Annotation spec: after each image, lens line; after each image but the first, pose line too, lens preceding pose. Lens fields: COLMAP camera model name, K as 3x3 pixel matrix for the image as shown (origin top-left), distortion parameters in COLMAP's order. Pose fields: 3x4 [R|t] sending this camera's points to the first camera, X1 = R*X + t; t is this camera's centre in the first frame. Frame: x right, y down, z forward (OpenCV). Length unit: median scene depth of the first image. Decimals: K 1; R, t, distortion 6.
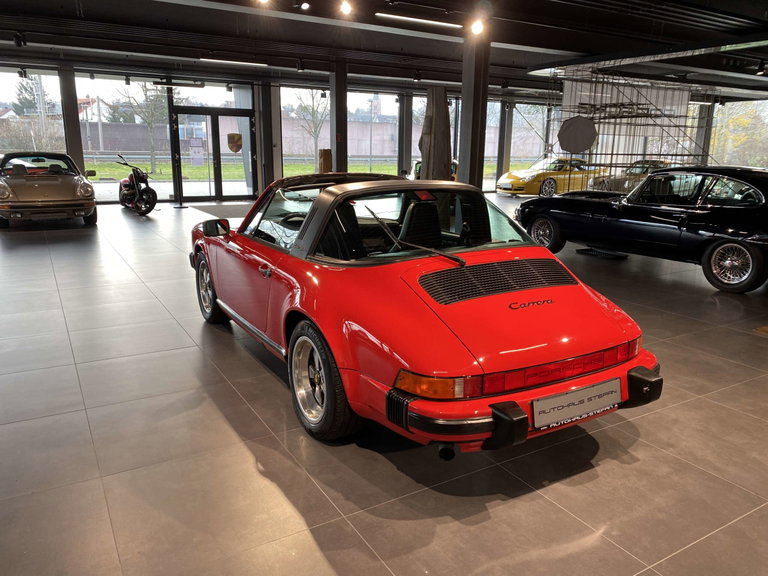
lens RADIAL K [[589.5, 0, 384.0], [0, 589.5, 288.0], [0, 0, 1]] dist [0.048624, -0.004438]
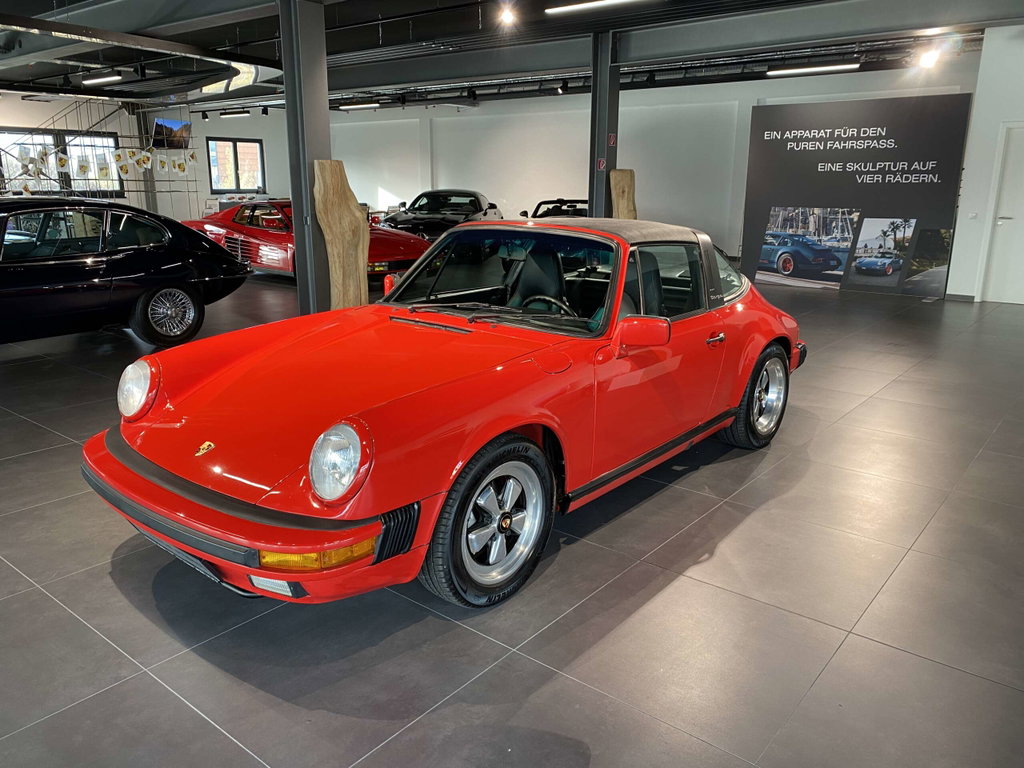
lens RADIAL K [[768.4, 0, 524.7], [0, 768.4, 380.7], [0, 0, 1]] dist [0.065730, -0.098009]
pose [[-0.348750, -0.247023, 0.904076, -0.395955], [0.198780, 0.923197, 0.328927, -0.137904], [-0.915893, 0.294425, -0.272862, 0.560874]]
